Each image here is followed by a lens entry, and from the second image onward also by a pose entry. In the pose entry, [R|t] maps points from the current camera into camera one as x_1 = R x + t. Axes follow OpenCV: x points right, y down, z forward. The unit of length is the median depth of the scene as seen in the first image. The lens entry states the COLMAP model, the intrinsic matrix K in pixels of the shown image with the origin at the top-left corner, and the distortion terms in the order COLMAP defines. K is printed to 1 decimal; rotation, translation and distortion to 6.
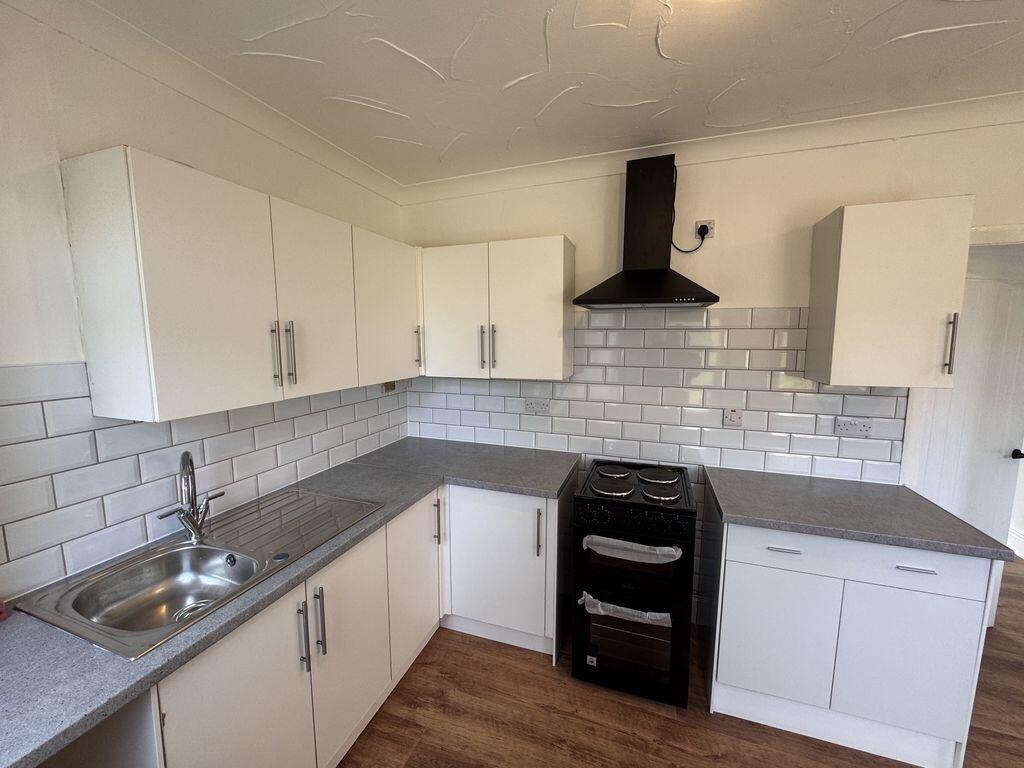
lens RADIAL K [[408.1, 0, 511.5], [0, 408.1, 383.1], [0, 0, 1]] dist [-0.002333, -0.000001]
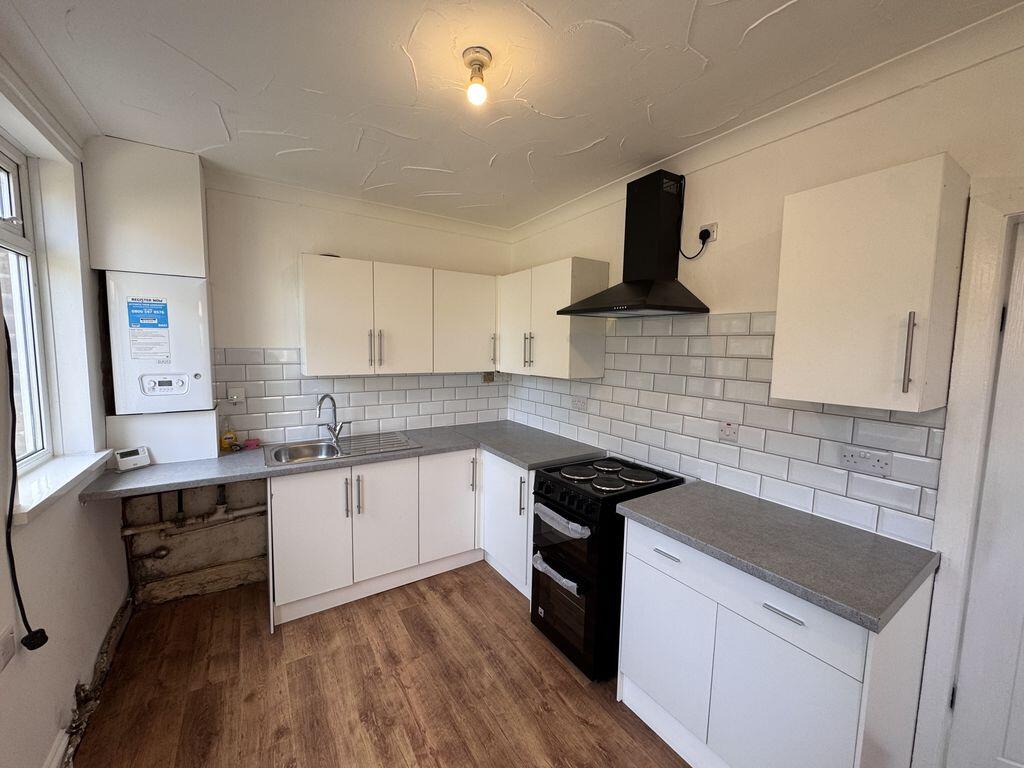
lens RADIAL K [[408.1, 0, 511.5], [0, 408.1, 383.1], [0, 0, 1]] dist [-0.002333, -0.000001]
pose [[0.790671, 0.070882, -0.608124, 0.774322], [-0.089449, 0.995991, -0.000208, 0.021277], [0.605671, 0.054560, 0.793842, -0.035975]]
